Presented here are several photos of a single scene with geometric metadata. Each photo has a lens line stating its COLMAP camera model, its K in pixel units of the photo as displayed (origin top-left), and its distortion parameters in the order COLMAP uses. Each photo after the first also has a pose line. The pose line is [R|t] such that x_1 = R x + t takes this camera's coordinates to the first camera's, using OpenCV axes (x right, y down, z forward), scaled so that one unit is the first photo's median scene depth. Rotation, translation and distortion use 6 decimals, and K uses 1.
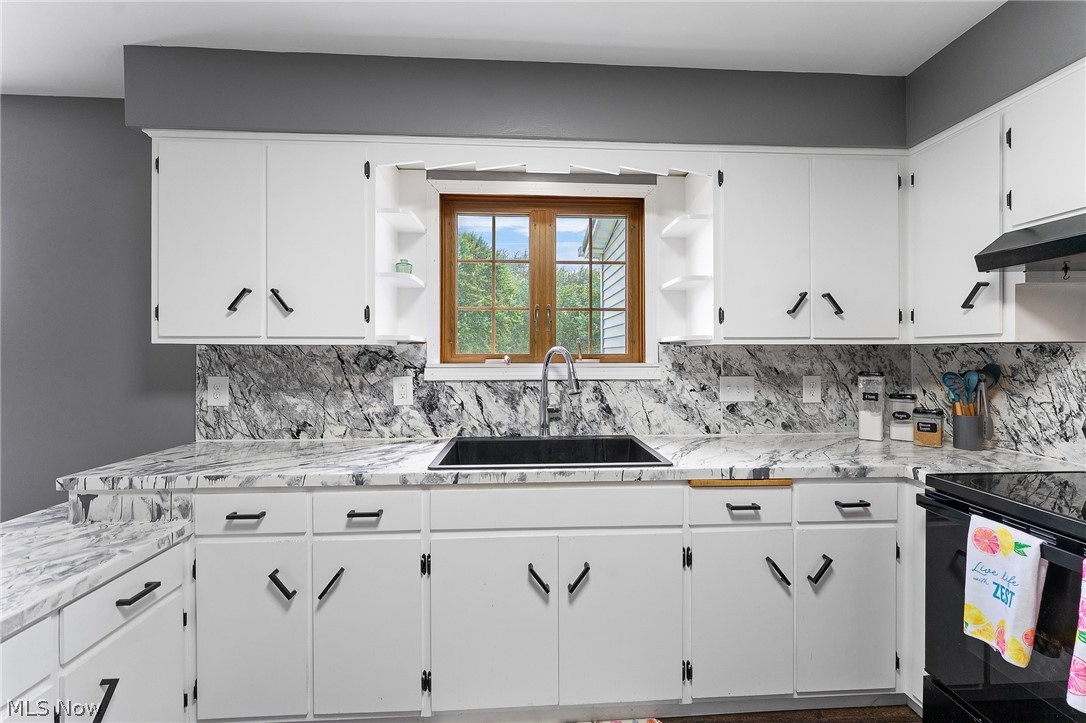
lens RADIAL K [[441.6, 0, 546.9], [0, 441.6, 355.4], [0, 0, 1]] dist [-0.003479, 0.000004]
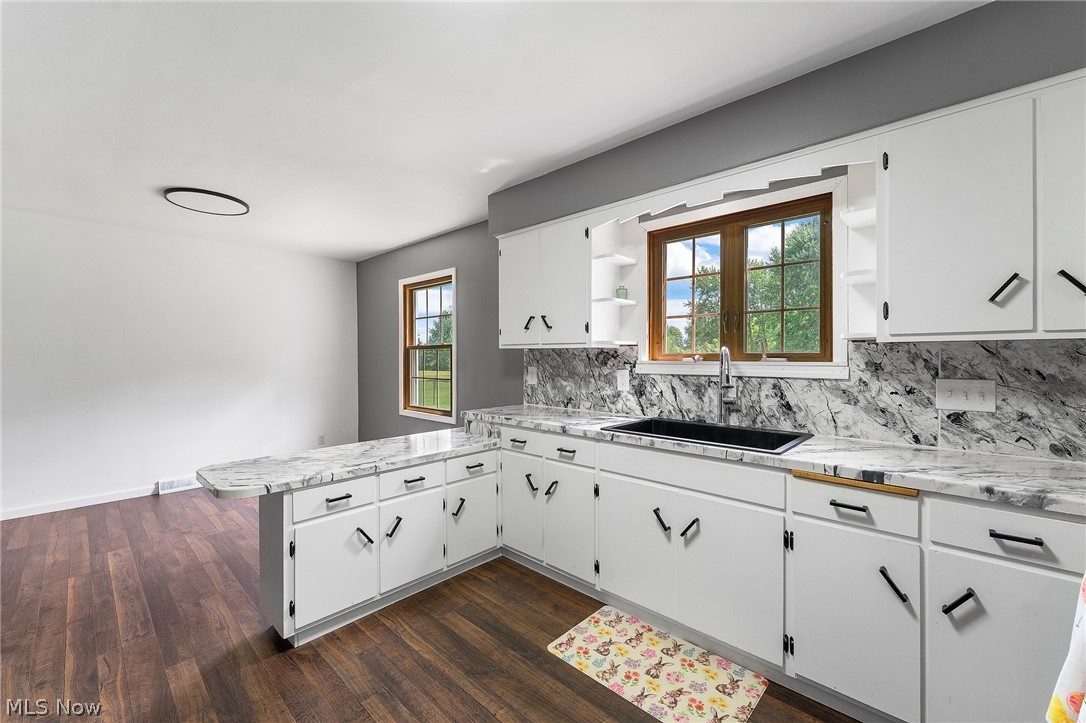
lens RADIAL K [[441.6, 0, 543.0], [0, 441.6, 357.9], [0, 0, 1]] dist [-0.003479, 0.000004]
pose [[0.684401, 0.003785, -0.729096, 0.523400], [0.001552, 0.999977, 0.006648, 0.000533], [0.729104, -0.005682, 0.684380, -0.137051]]
